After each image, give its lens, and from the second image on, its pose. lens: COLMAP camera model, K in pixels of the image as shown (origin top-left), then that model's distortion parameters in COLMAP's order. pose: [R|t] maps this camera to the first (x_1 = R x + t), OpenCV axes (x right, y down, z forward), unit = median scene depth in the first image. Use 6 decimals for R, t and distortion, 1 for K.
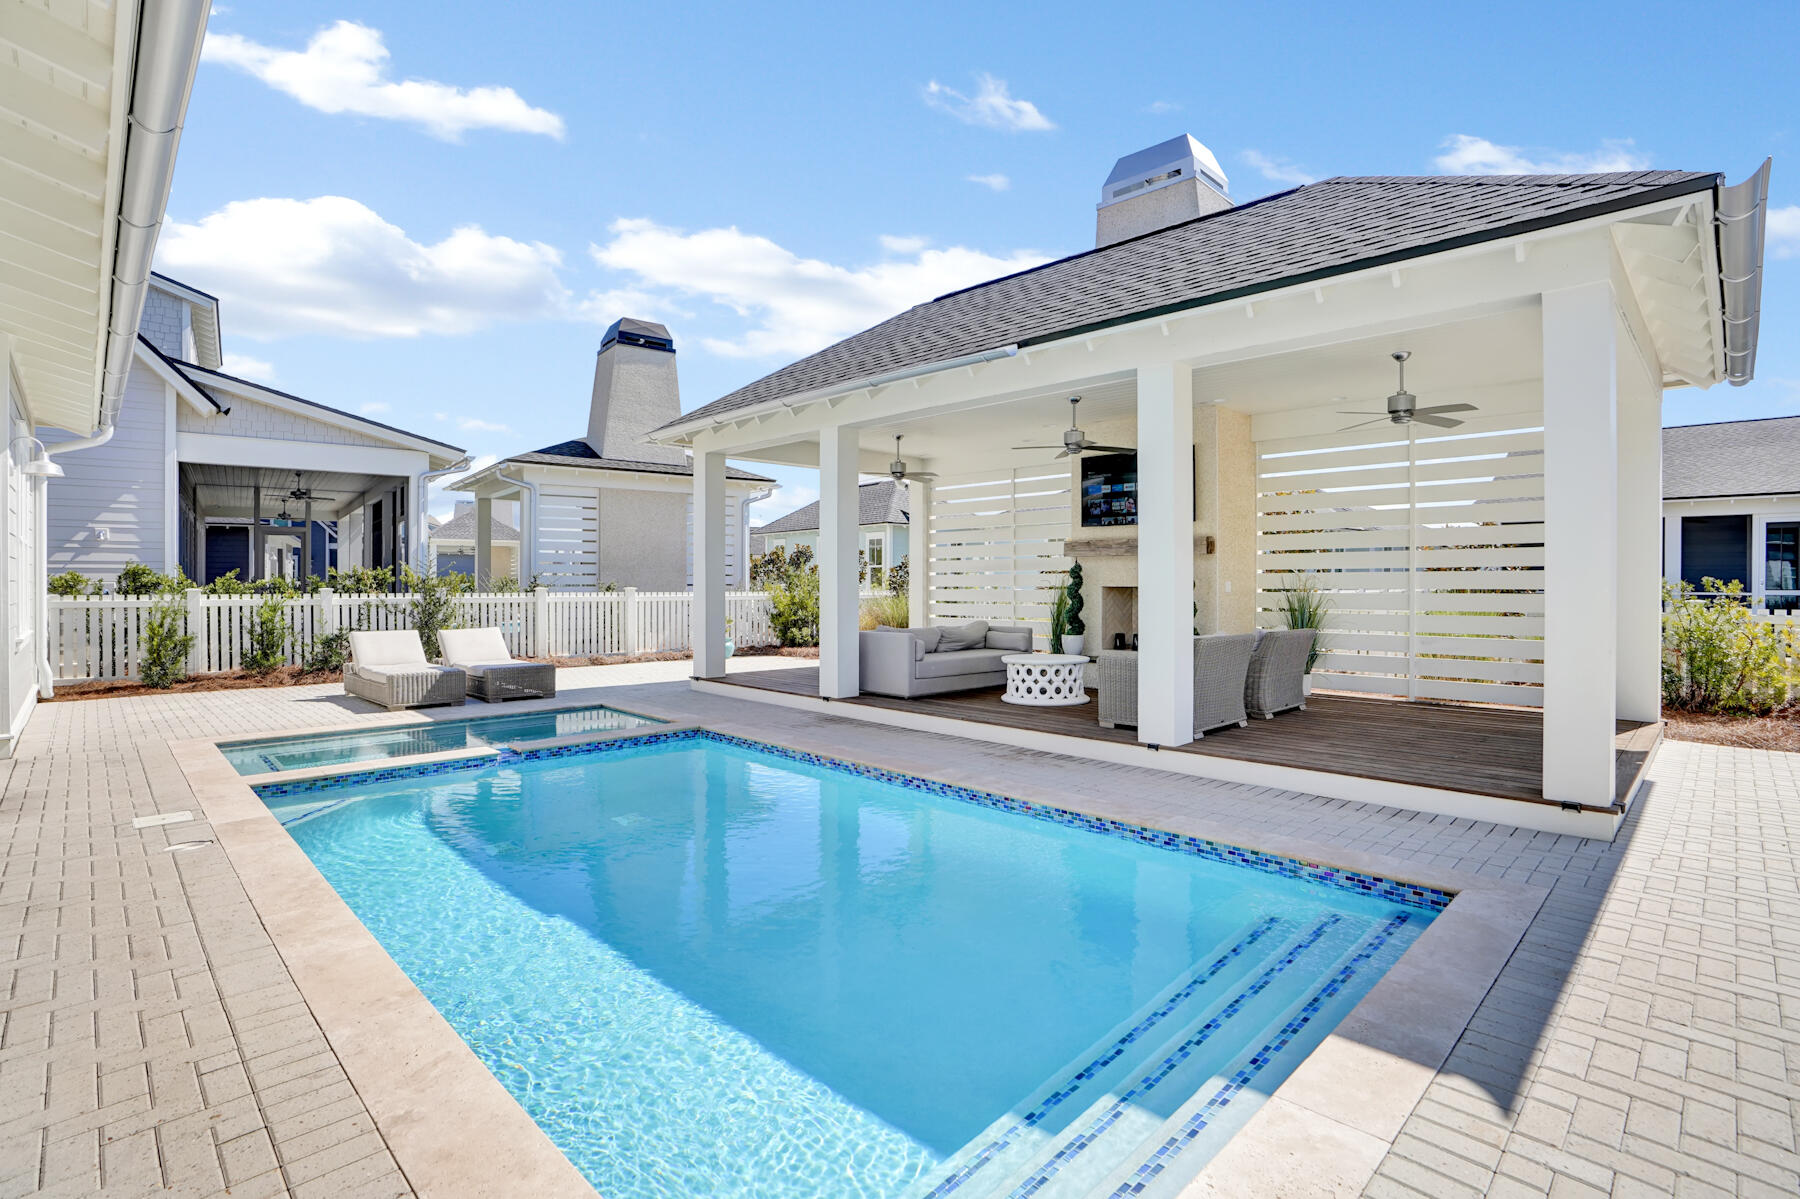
lens RADIAL K [[862.8, 0, 891.3], [0, 862.8, 586.9], [0, 0, 1]] dist [-0.072460, 0.032547]
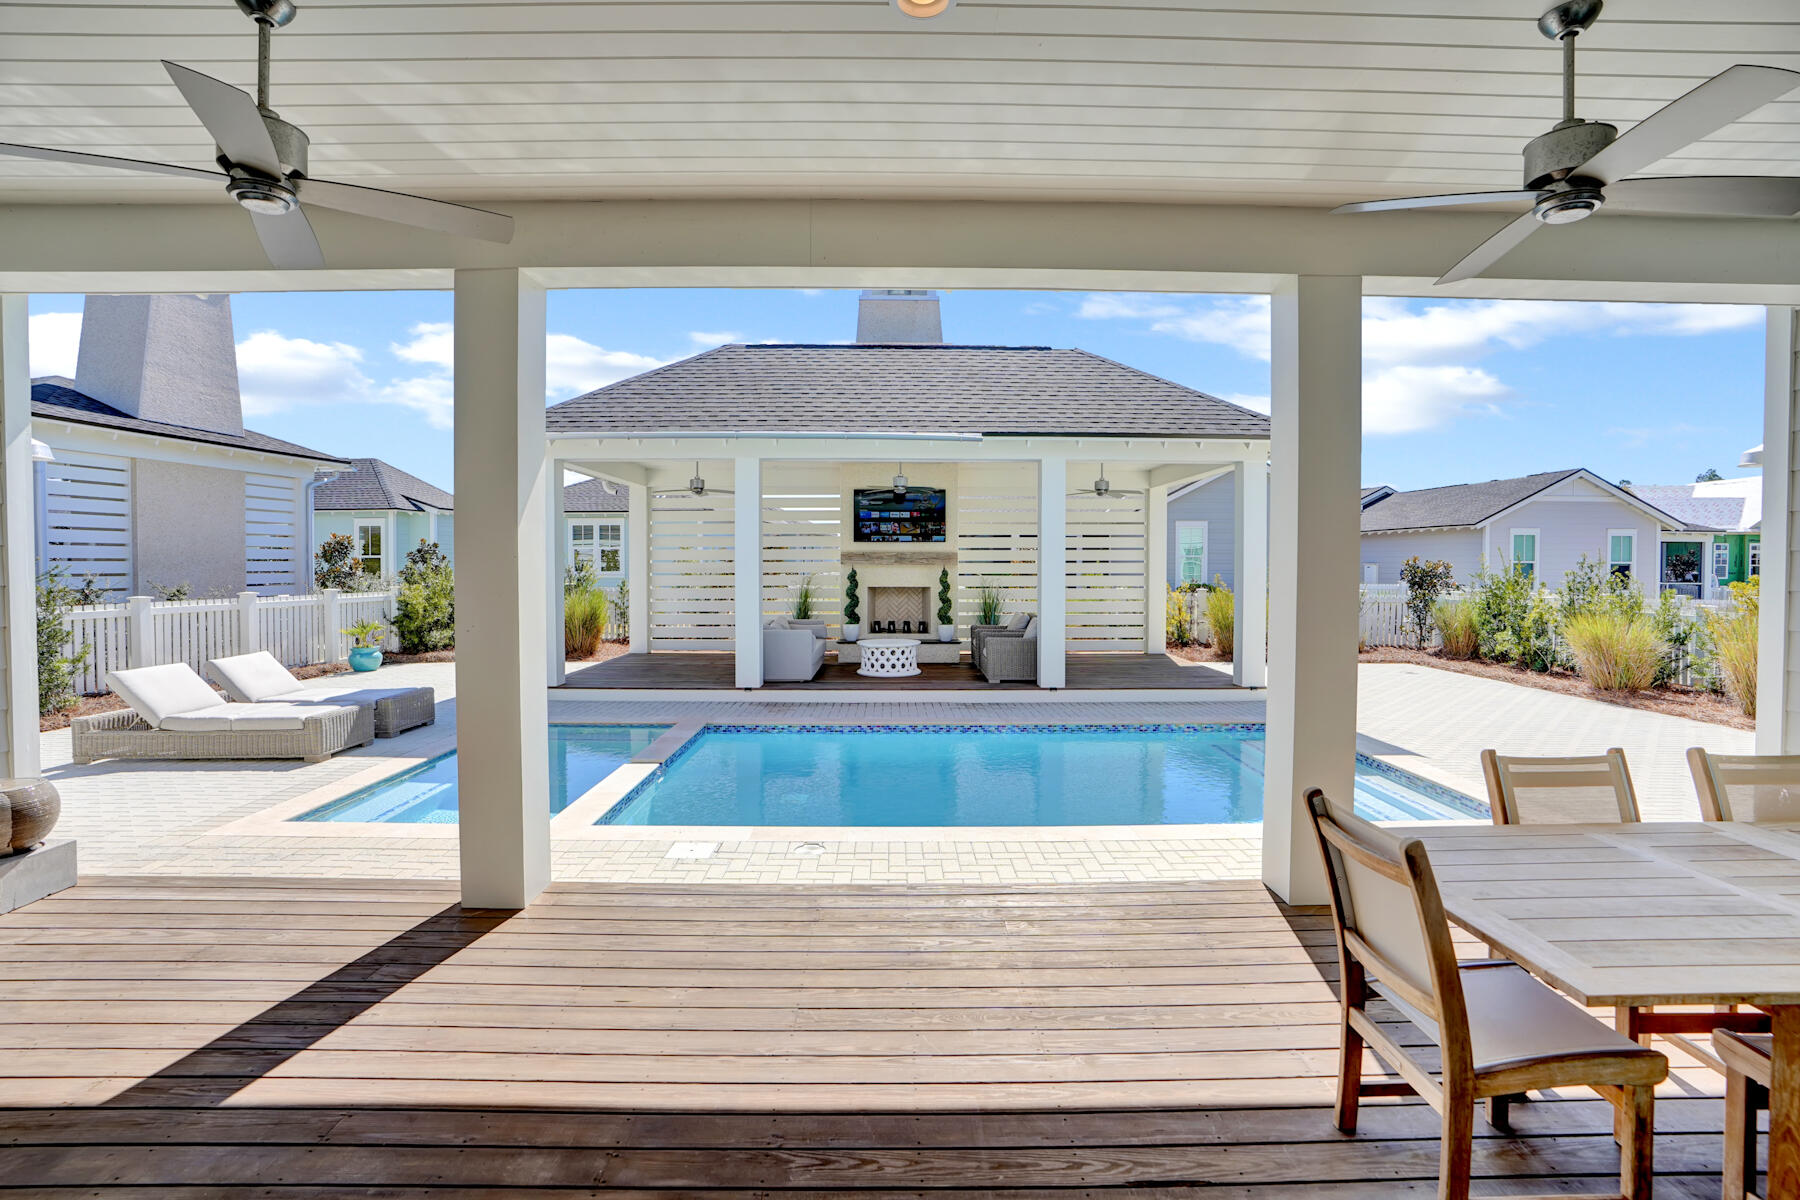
lens RADIAL K [[862.8, 0, 891.3], [0, 862.8, 587.4], [0, 0, 1]] dist [-0.072460, 0.032547]
pose [[0.697011, -0.021293, 0.716744, -0.680846], [0.003193, 0.999641, 0.026592, -0.034858], [-0.717053, -0.016246, 0.696829, 0.038272]]
